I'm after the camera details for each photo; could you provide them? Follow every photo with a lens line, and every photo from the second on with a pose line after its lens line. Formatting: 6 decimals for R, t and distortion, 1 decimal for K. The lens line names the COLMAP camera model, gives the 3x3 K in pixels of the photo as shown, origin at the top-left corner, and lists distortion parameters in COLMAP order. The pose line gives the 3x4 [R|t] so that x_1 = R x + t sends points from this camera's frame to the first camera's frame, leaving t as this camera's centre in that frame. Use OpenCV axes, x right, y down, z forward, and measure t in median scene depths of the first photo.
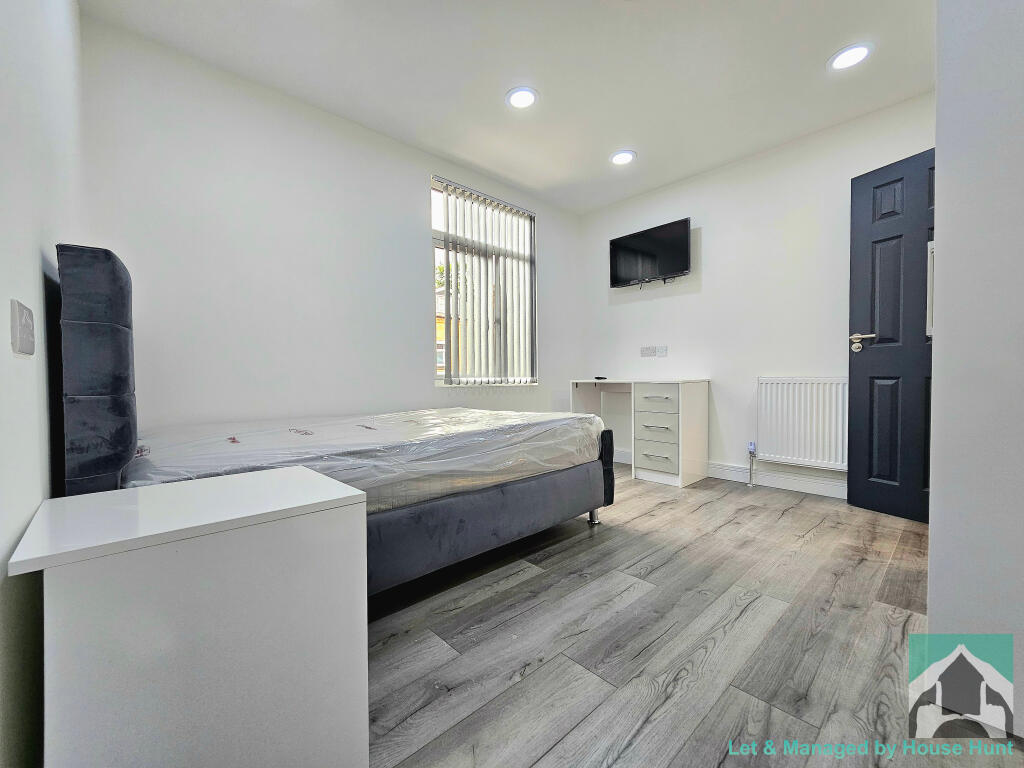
lens RADIAL K [[422.0, 0, 506.3], [0, 422.0, 389.1], [0, 0, 1]] dist [0.000686, 0.000111]
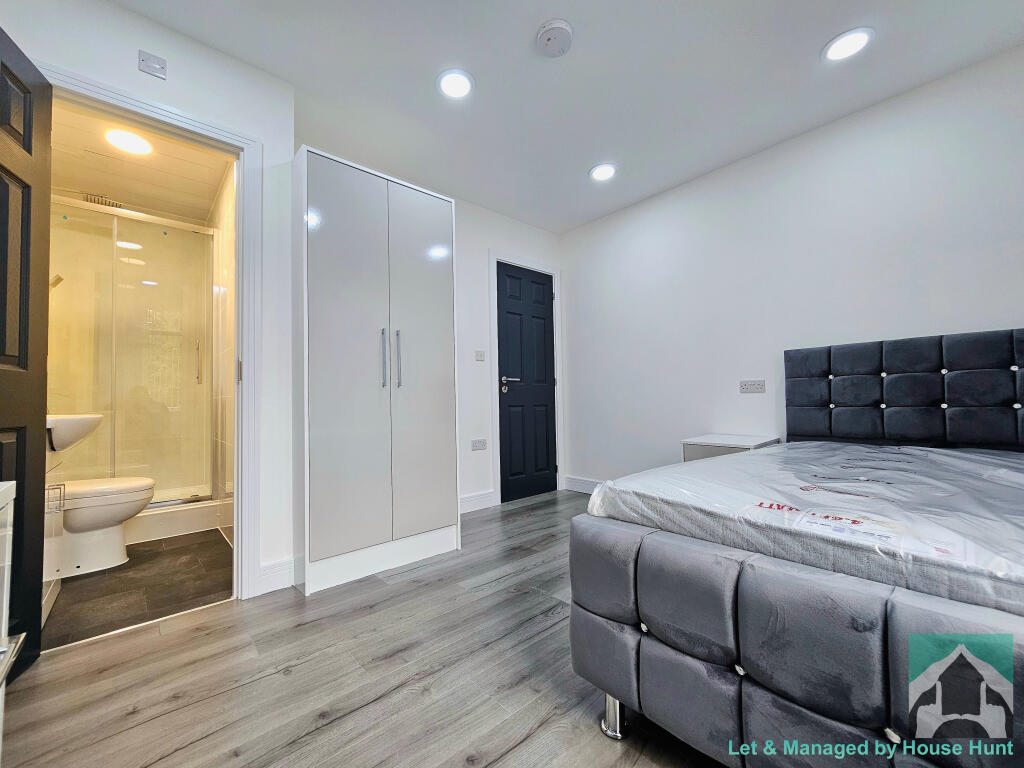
lens RADIAL K [[422.0, 0, 506.3], [0, 422.0, 389.1], [0, 0, 1]] dist [0.000686, 0.000111]
pose [[-0.999652, 0.025137, 0.008054, 0.362627], [0.025133, 0.999684, -0.000544, -0.068431], [-0.008065, -0.000341, -0.999967, 1.693629]]
